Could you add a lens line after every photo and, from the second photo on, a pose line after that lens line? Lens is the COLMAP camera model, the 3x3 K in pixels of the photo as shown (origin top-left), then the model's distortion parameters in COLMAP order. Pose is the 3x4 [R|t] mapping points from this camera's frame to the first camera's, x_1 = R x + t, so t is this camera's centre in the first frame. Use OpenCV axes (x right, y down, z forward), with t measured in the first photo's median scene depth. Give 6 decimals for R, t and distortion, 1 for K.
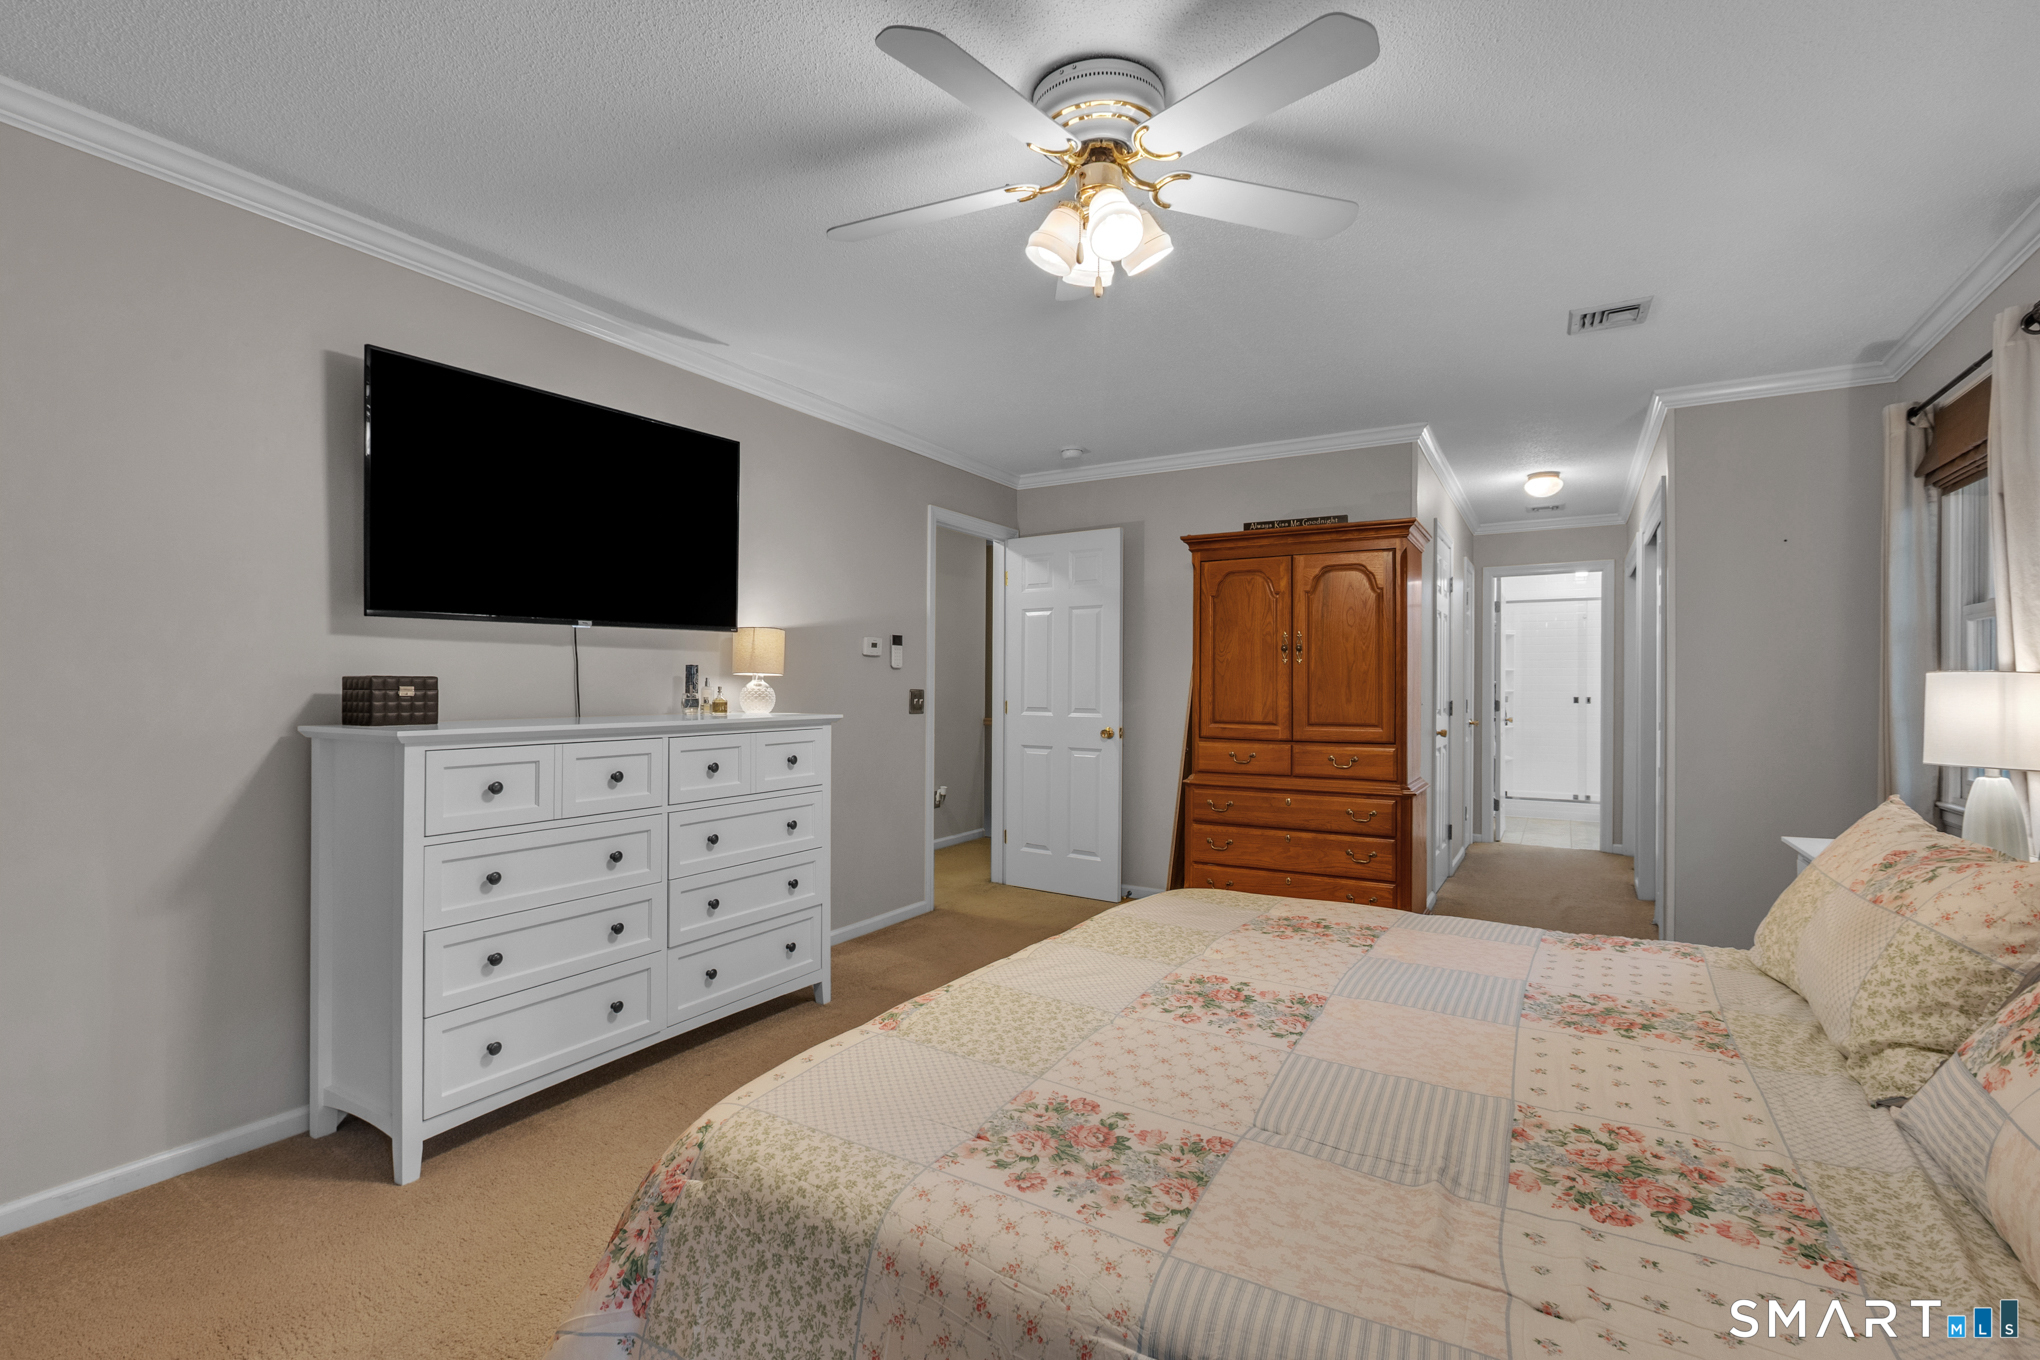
lens RADIAL K [[923.9, 0, 1019.5], [0, 923.9, 682.9], [0, 0, 1]] dist [-0.003662, 0.001236]
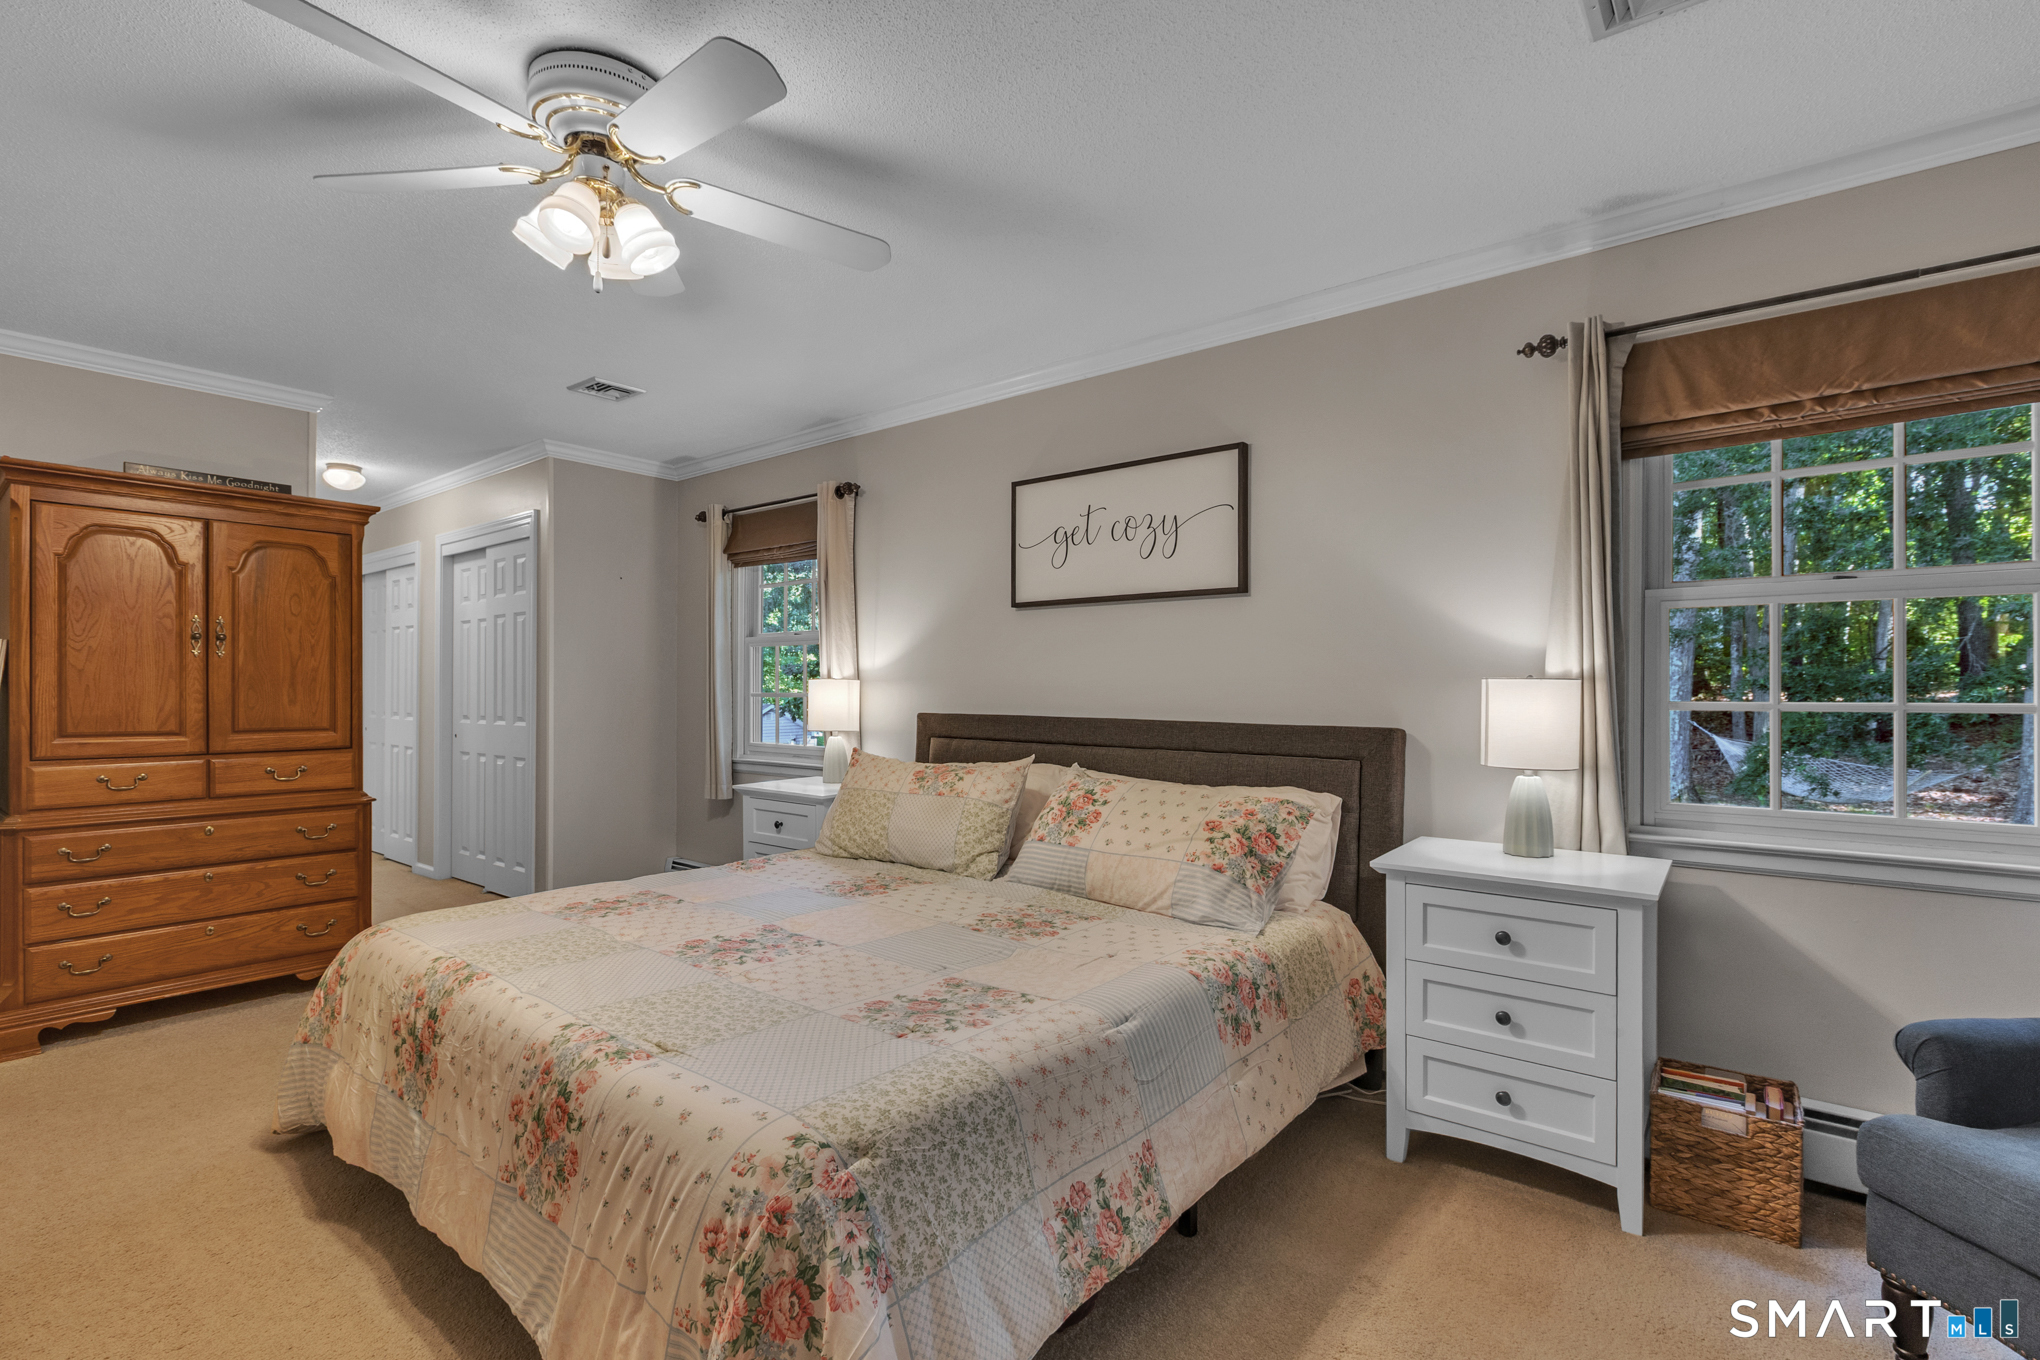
lens RADIAL K [[923.9, 0, 1031.1], [0, 923.9, 678.6], [0, 0, 1]] dist [-0.003662, 0.001236]
pose [[0.151796, 0.006861, 0.988388, -1.028680], [-0.007649, 0.999954, -0.005767, -0.007096], [-0.988382, -0.006685, 0.151841, 0.486585]]
